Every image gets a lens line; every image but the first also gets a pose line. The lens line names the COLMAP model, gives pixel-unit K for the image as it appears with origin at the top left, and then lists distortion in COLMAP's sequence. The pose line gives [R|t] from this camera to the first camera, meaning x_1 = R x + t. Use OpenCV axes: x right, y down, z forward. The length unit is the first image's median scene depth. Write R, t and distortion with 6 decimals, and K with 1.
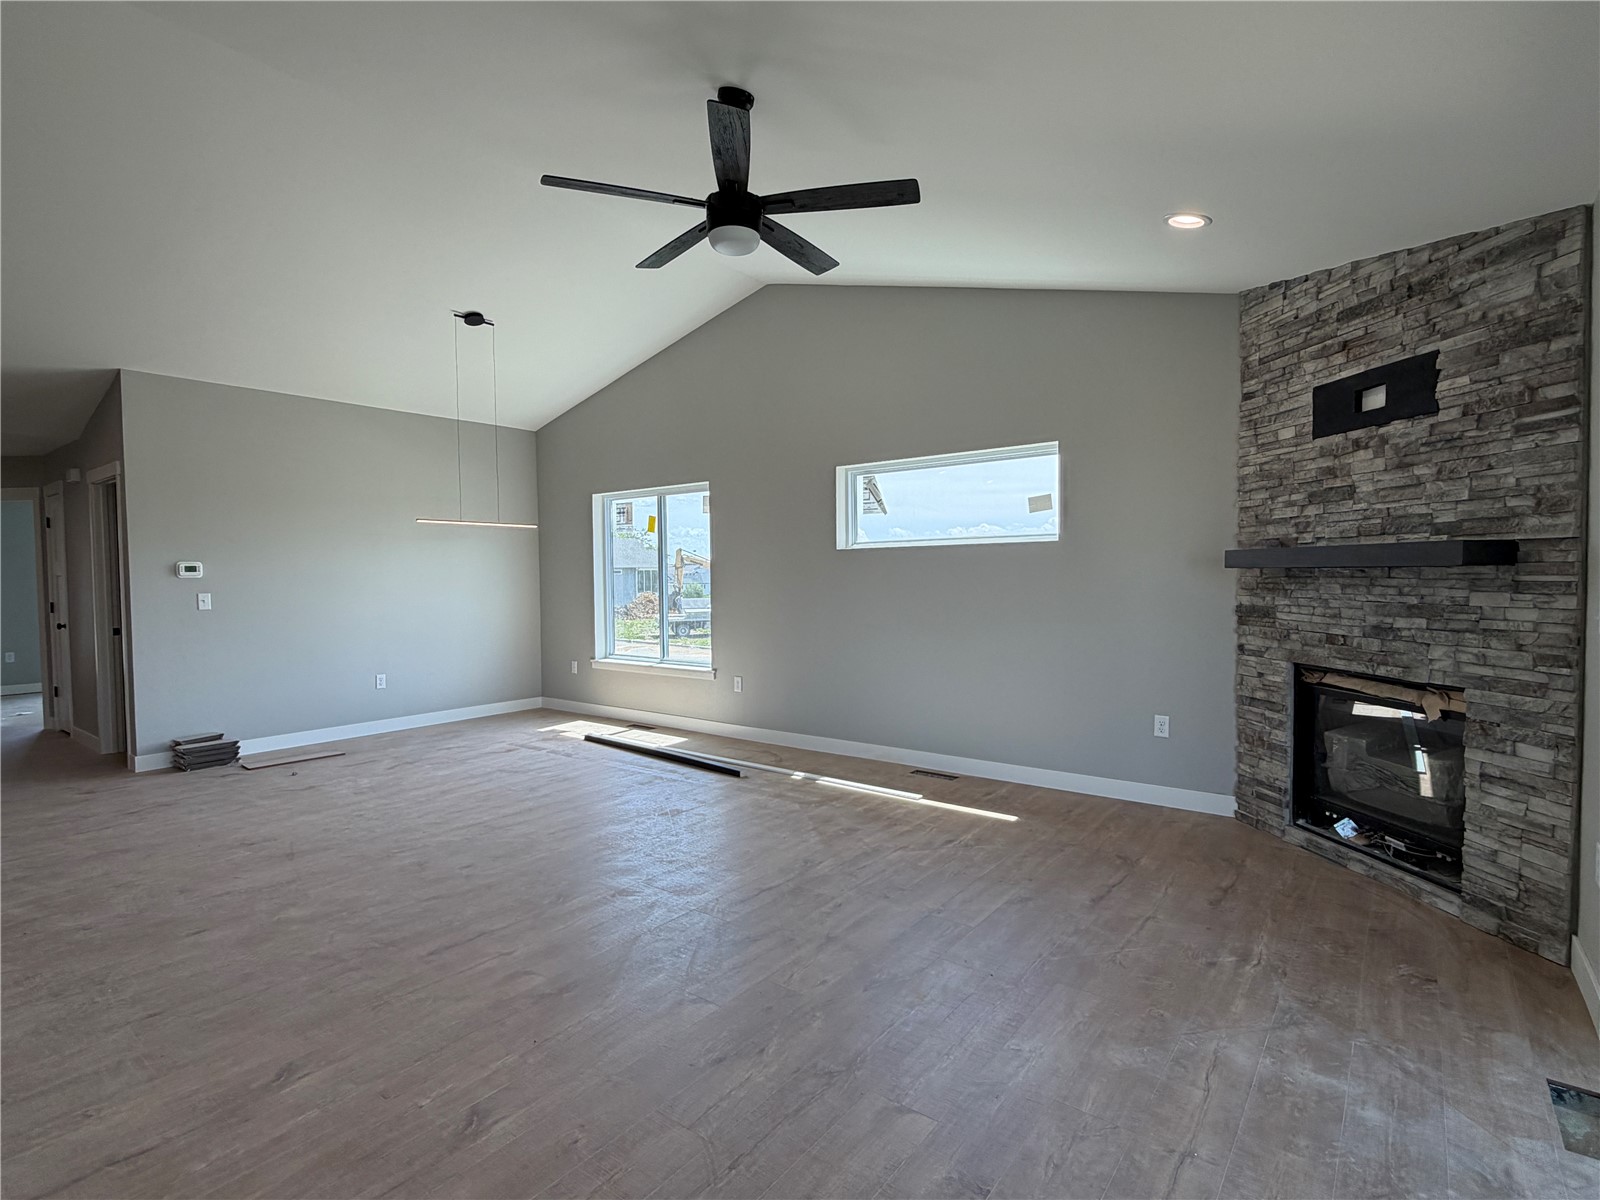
lens RADIAL K [[789.7, 0, 797.7], [0, 789.7, 602.1], [0, 0, 1]] dist [-0.000015, -0.000390]
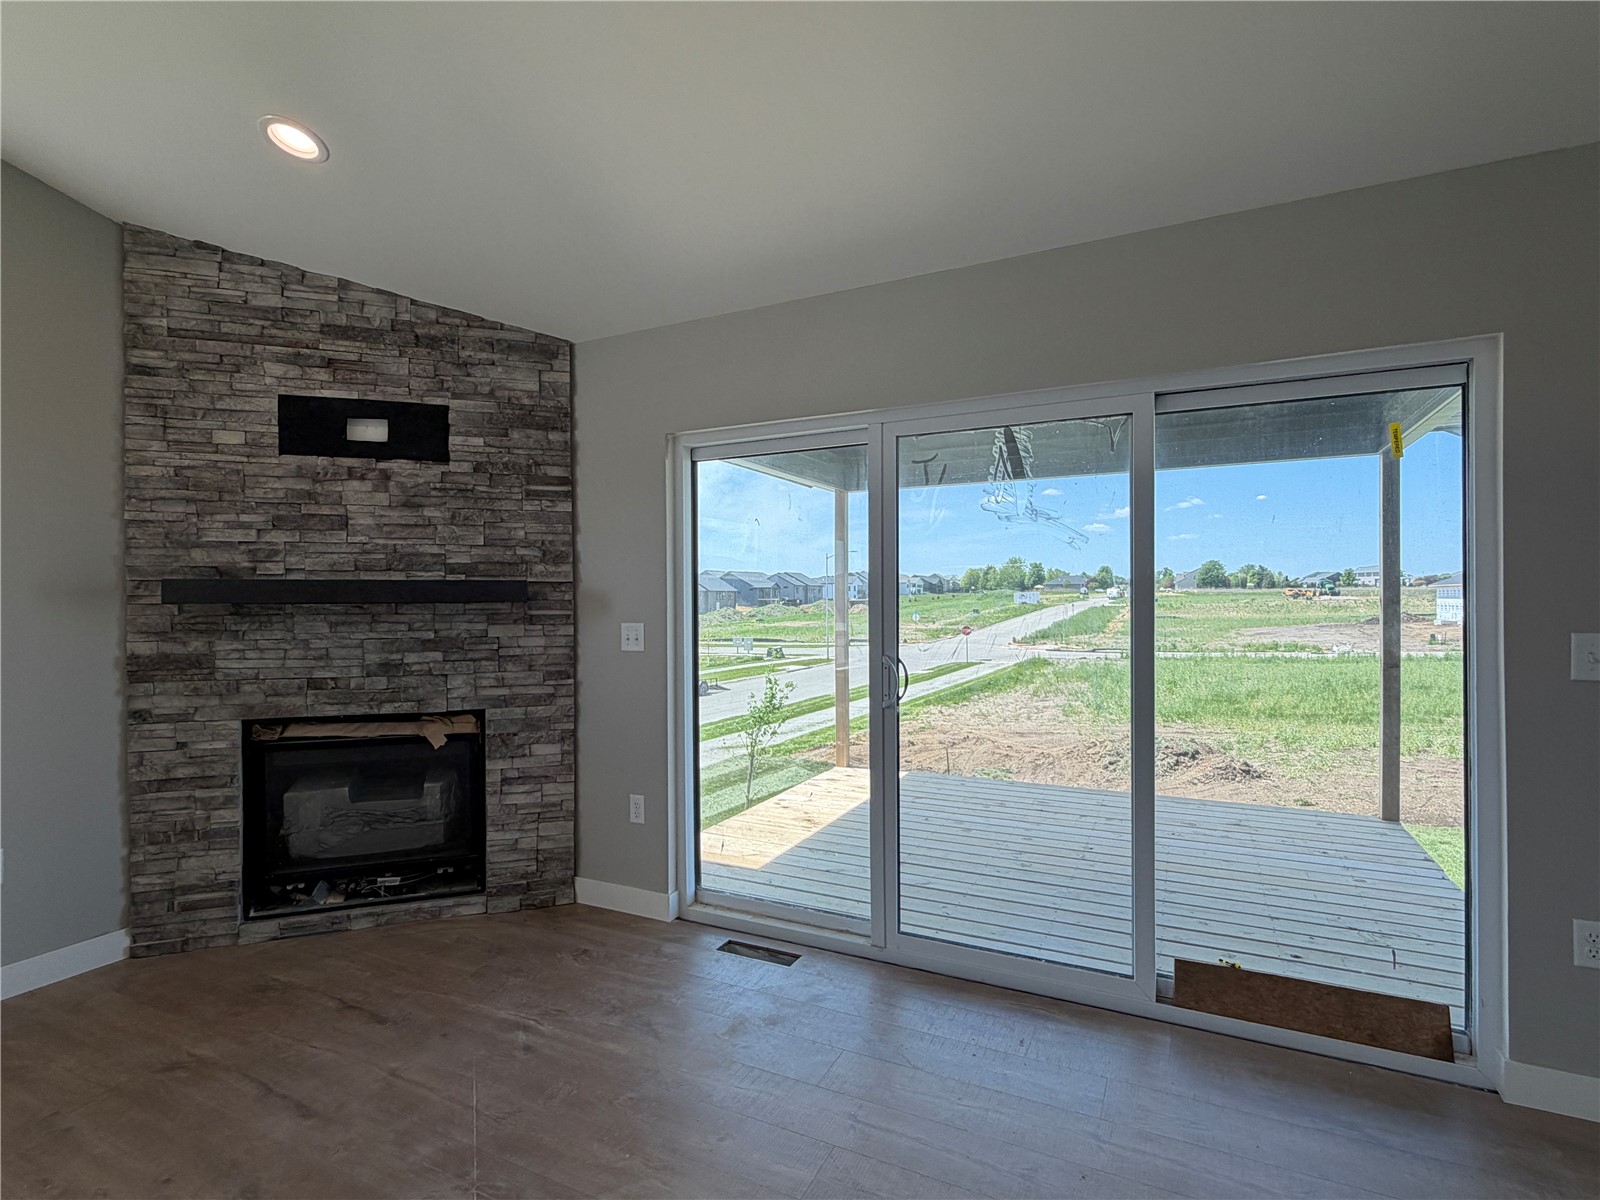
lens RADIAL K [[789.7, 0, 797.7], [0, 789.7, 602.1], [0, 0, 1]] dist [-0.000015, -0.000390]
pose [[-0.196563, 0.010990, 0.980430, -0.324376], [0.043855, 0.999035, -0.002406, -0.020684], [-0.979510, 0.042524, -0.196855, 0.680430]]
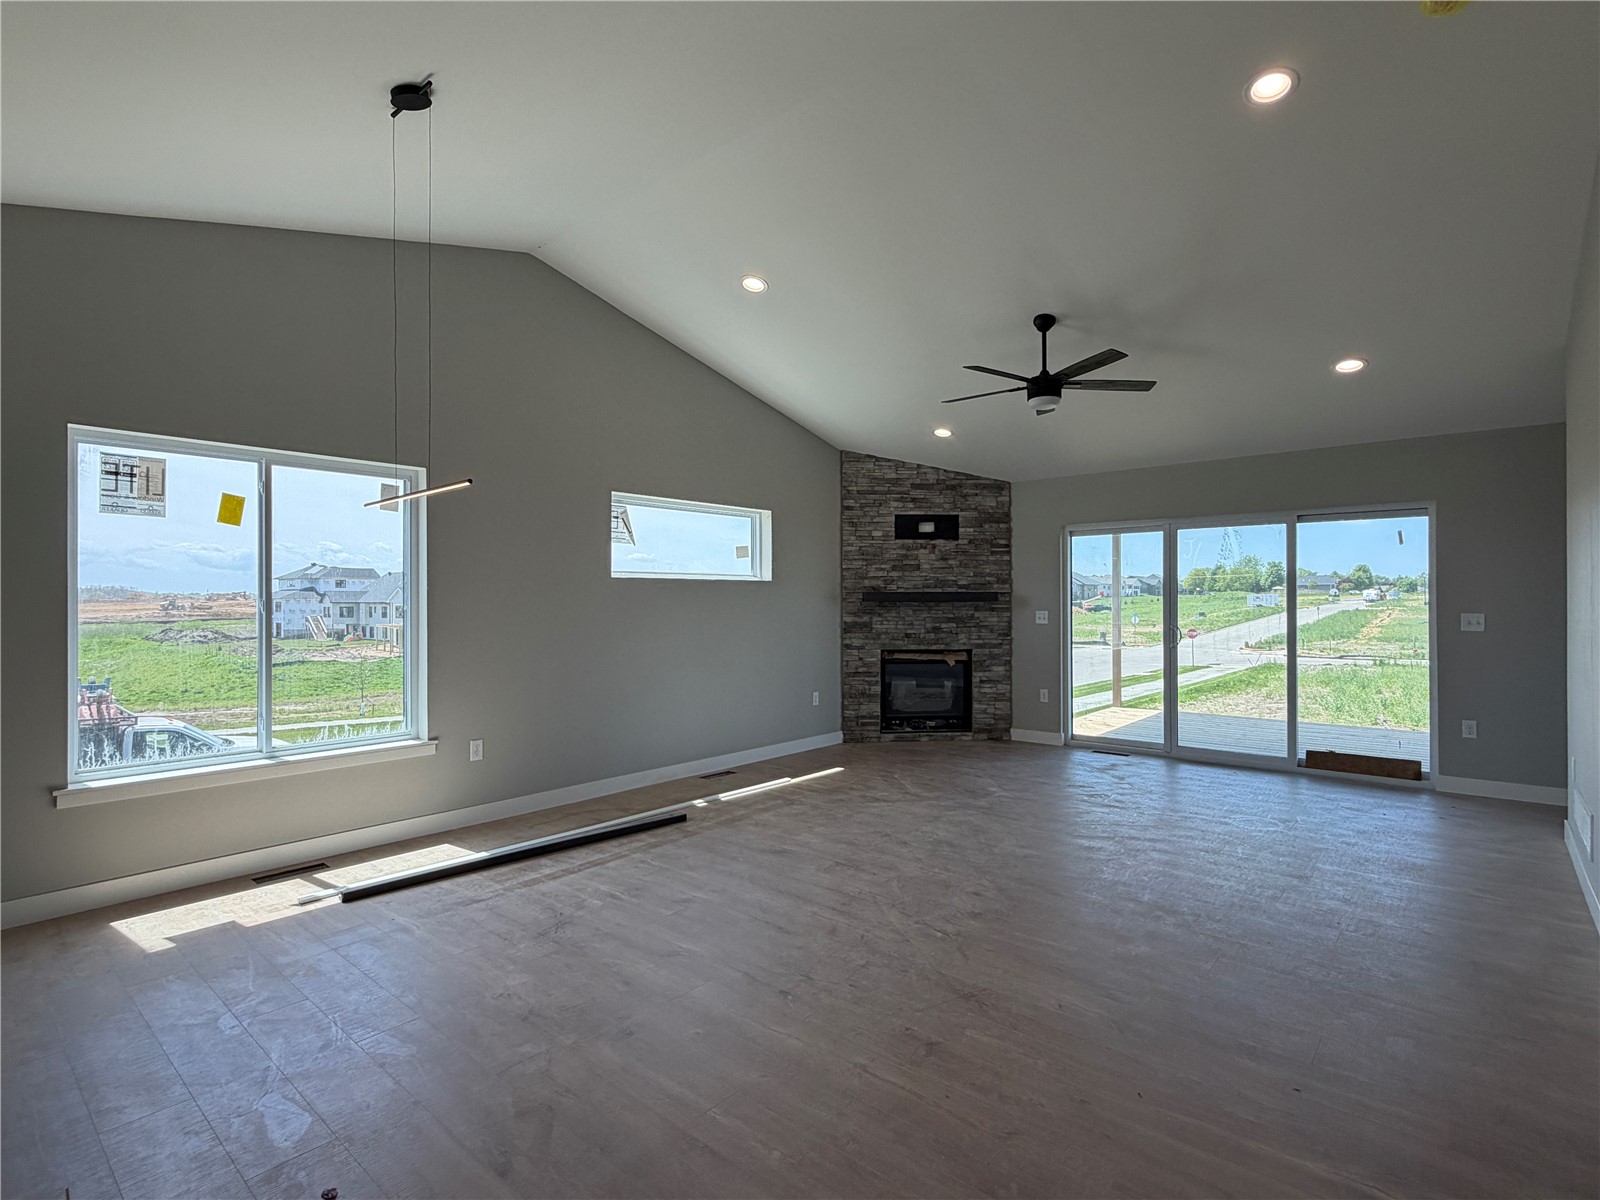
lens RADIAL K [[789.7, 0, 797.7], [0, 789.7, 602.1], [0, 0, 1]] dist [-0.000015, -0.000390]
pose [[0.052763, 0.012655, 0.998527, -1.542240], [0.038265, 0.999160, -0.014685, -0.024521], [-0.997874, 0.038984, 0.052234, 1.256401]]
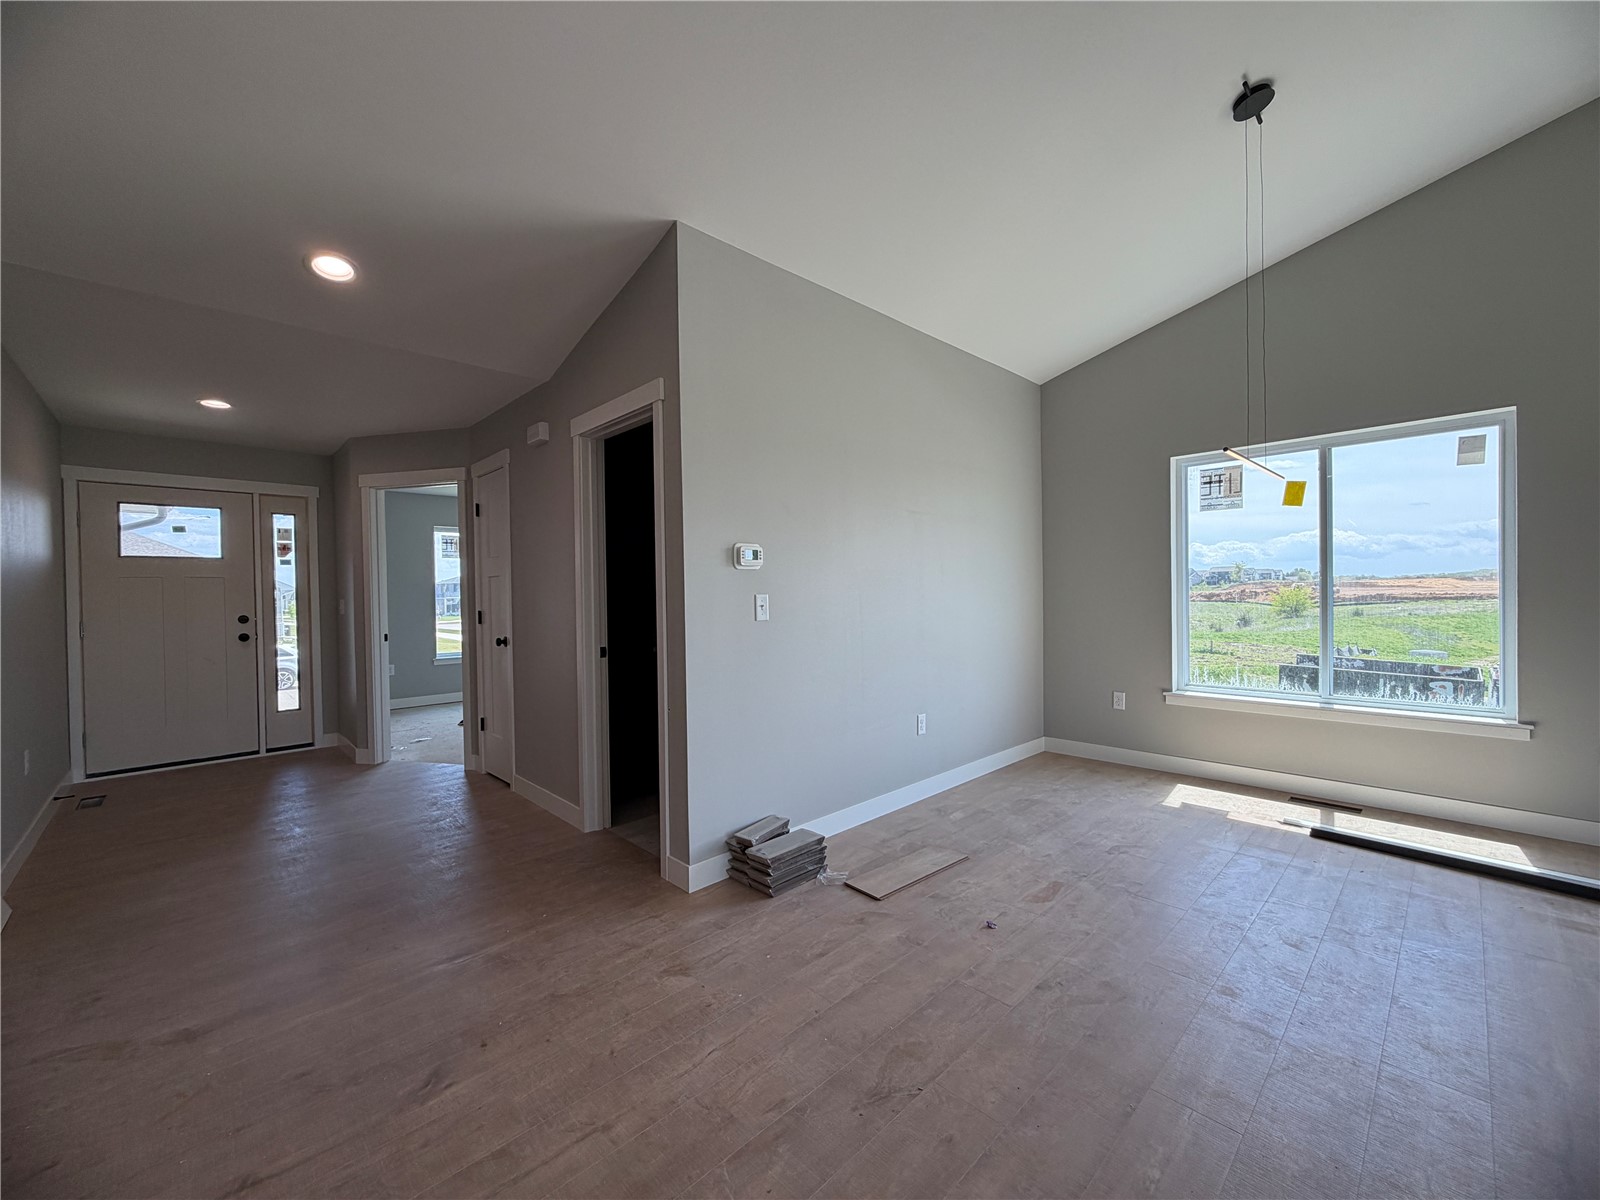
lens RADIAL K [[638.2, 0, 795.9], [0, 638.2, 602.2], [0, 0, 1]] dist [0.000930, 0.000040]
pose [[0.988883, -0.003040, -0.148665, -1.132709], [0.000026, 0.999795, -0.020267, 0.009404], [0.148696, 0.020038, 0.988680, 0.873492]]
